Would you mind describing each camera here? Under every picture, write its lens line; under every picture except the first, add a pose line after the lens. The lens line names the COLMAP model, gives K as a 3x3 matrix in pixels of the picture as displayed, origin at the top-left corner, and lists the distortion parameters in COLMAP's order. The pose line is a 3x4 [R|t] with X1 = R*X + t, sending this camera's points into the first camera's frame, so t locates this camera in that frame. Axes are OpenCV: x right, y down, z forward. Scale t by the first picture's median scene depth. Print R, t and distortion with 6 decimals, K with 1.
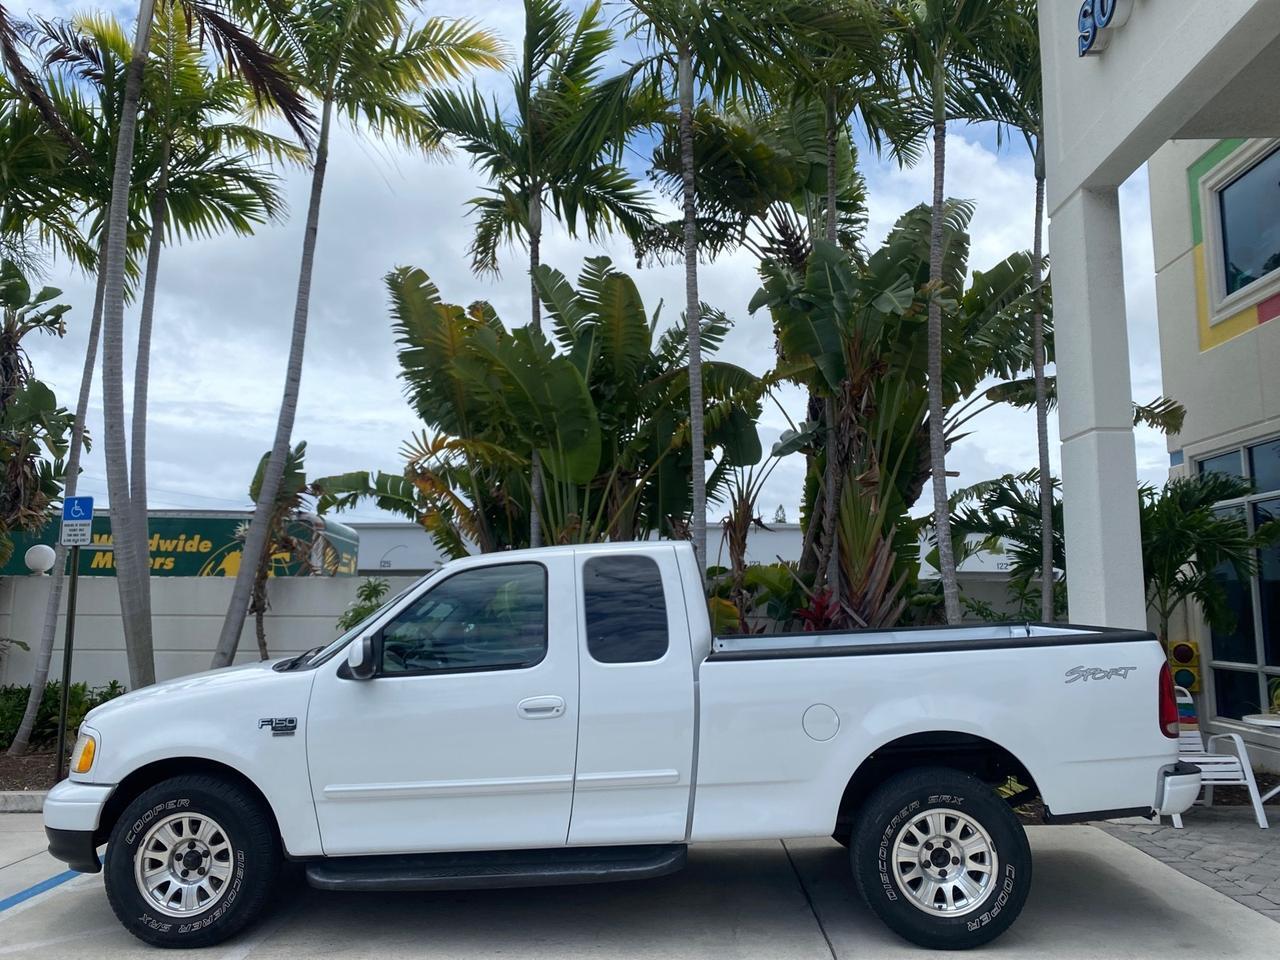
lens RADIAL K [[985.7, 0, 639.7], [0, 985.7, 477.2], [0, 0, 1]] dist [0.027289, -0.027844]
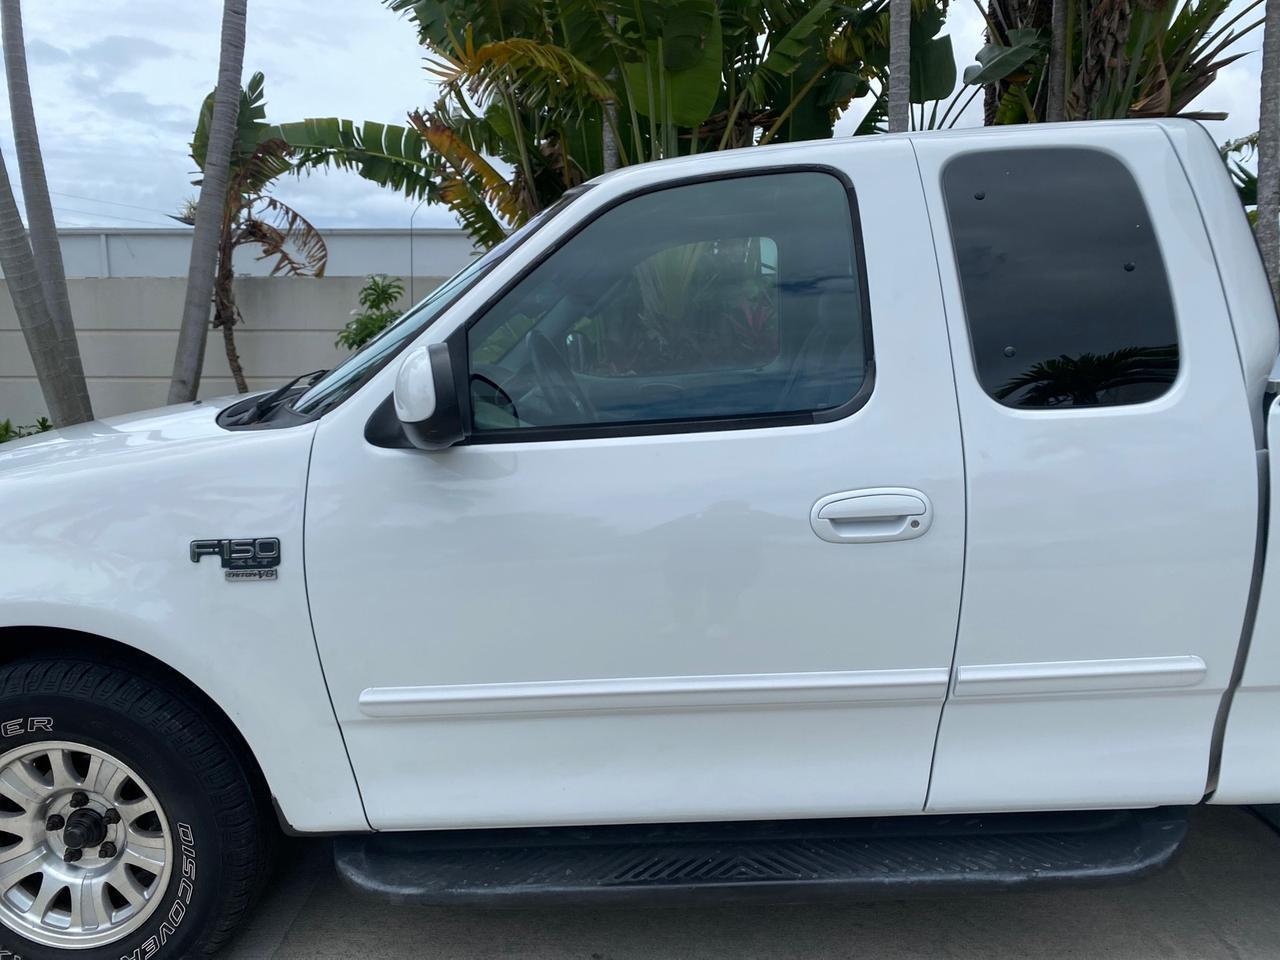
lens RADIAL K [[985.7, 0, 642.2], [0, 985.7, 475.5], [0, 0, 1]] dist [0.027289, -0.027844]
pose [[0.999941, -0.006771, 0.008511, -0.112266], [0.004201, 0.962293, 0.271981, 0.059653], [-0.010032, -0.271929, 0.962265, 0.344910]]
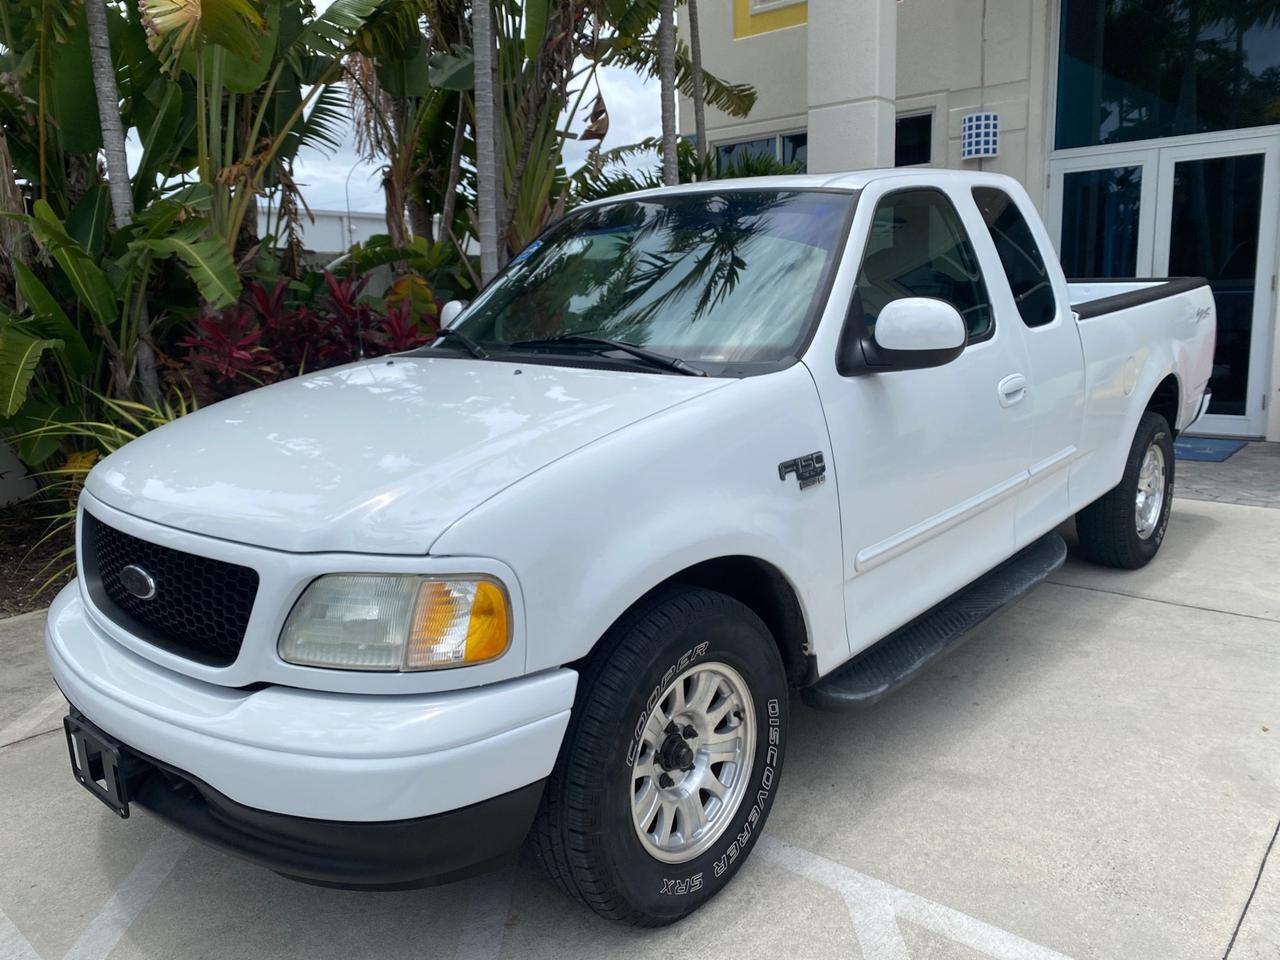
lens RADIAL K [[985.7, 0, 640.4], [0, 985.7, 470.7], [0, 0, 1]] dist [0.027289, -0.027844]
pose [[0.635181, -0.156604, 0.756320, -0.474229], [-0.068541, 0.963936, 0.257157, 0.068576], [-0.769316, -0.215180, 0.601540, 0.427411]]
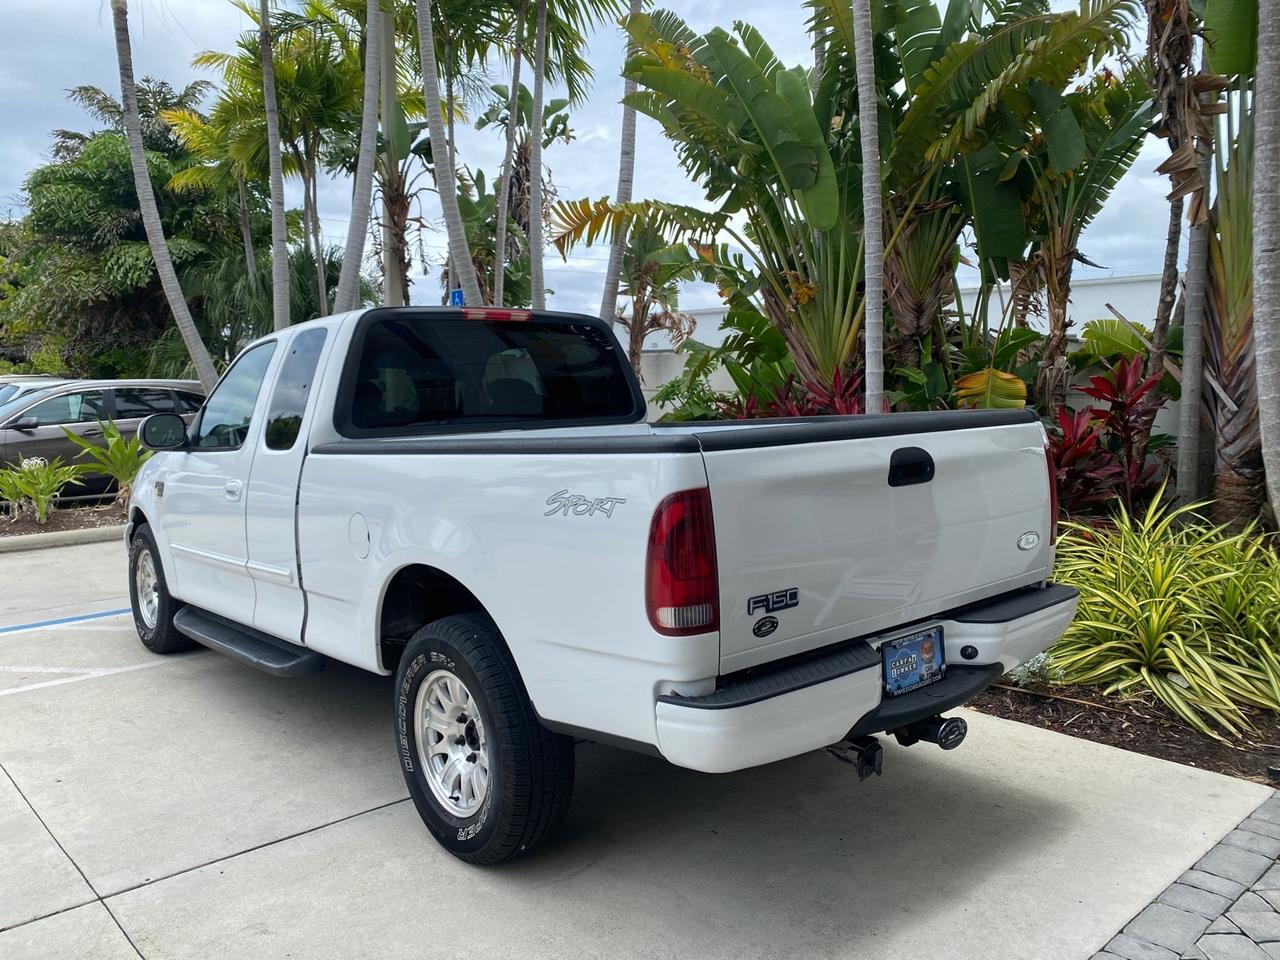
lens RADIAL K [[985.7, 0, 642.4], [0, 985.7, 478.5], [0, 0, 1]] dist [0.027289, -0.027844]
pose [[0.690924, 0.068198, -0.719703, 0.495357], [0.099804, 0.977009, 0.188394, 0.044682], [0.716005, -0.201995, 0.668233, 0.362000]]
